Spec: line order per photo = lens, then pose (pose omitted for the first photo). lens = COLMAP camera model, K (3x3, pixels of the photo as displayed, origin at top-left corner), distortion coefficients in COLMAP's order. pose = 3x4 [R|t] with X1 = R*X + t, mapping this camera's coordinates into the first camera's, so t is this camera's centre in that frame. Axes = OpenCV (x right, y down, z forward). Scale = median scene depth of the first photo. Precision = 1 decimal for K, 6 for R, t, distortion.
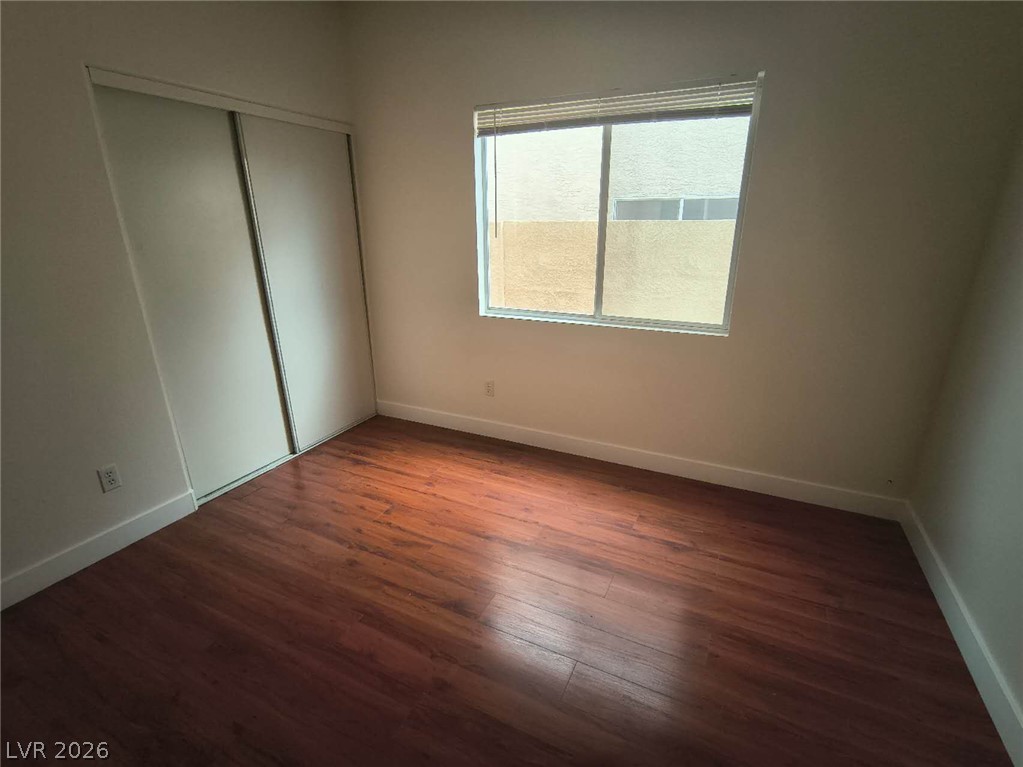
lens RADIAL K [[476.9, 0, 512.0], [0, 476.9, 381.1], [0, 0, 1]] dist [-0.019516, 0.006576]
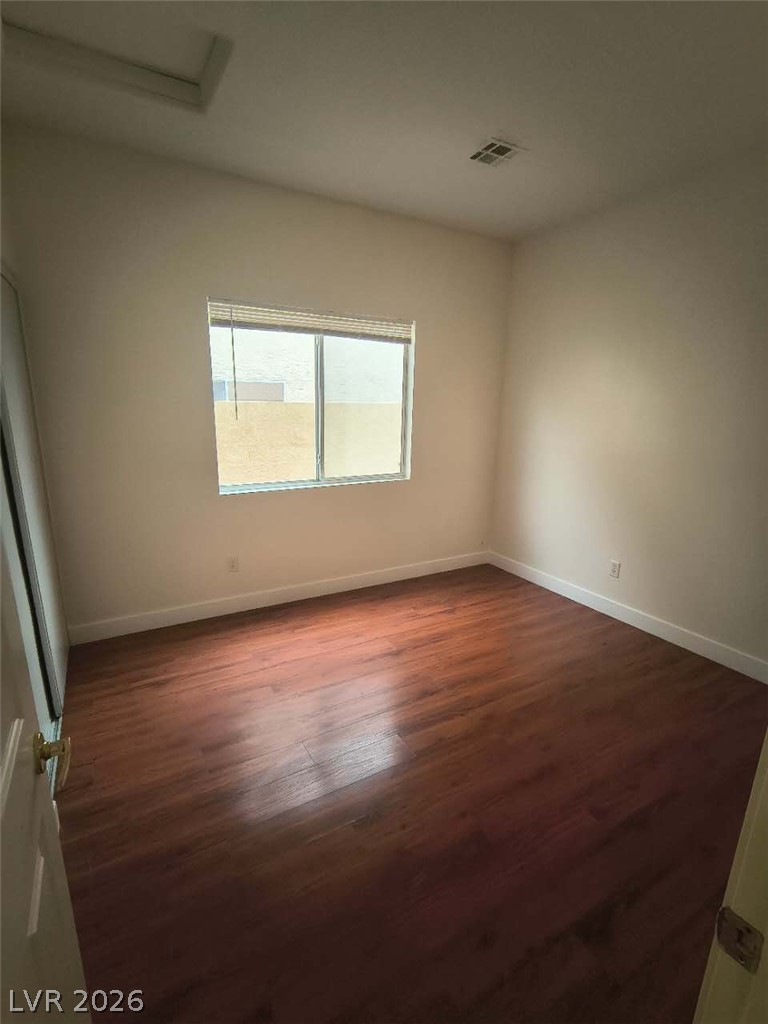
lens RADIAL K [[477.4, 0, 390.9], [0, 477.4, 512.4], [0, 0, 1]] dist [-0.019516, 0.006576]
pose [[0.555212, -0.178457, 0.812338, -0.802719], [0.237063, 0.970149, 0.051099, -0.077532], [-0.797208, 0.164205, 0.580944, 0.147515]]
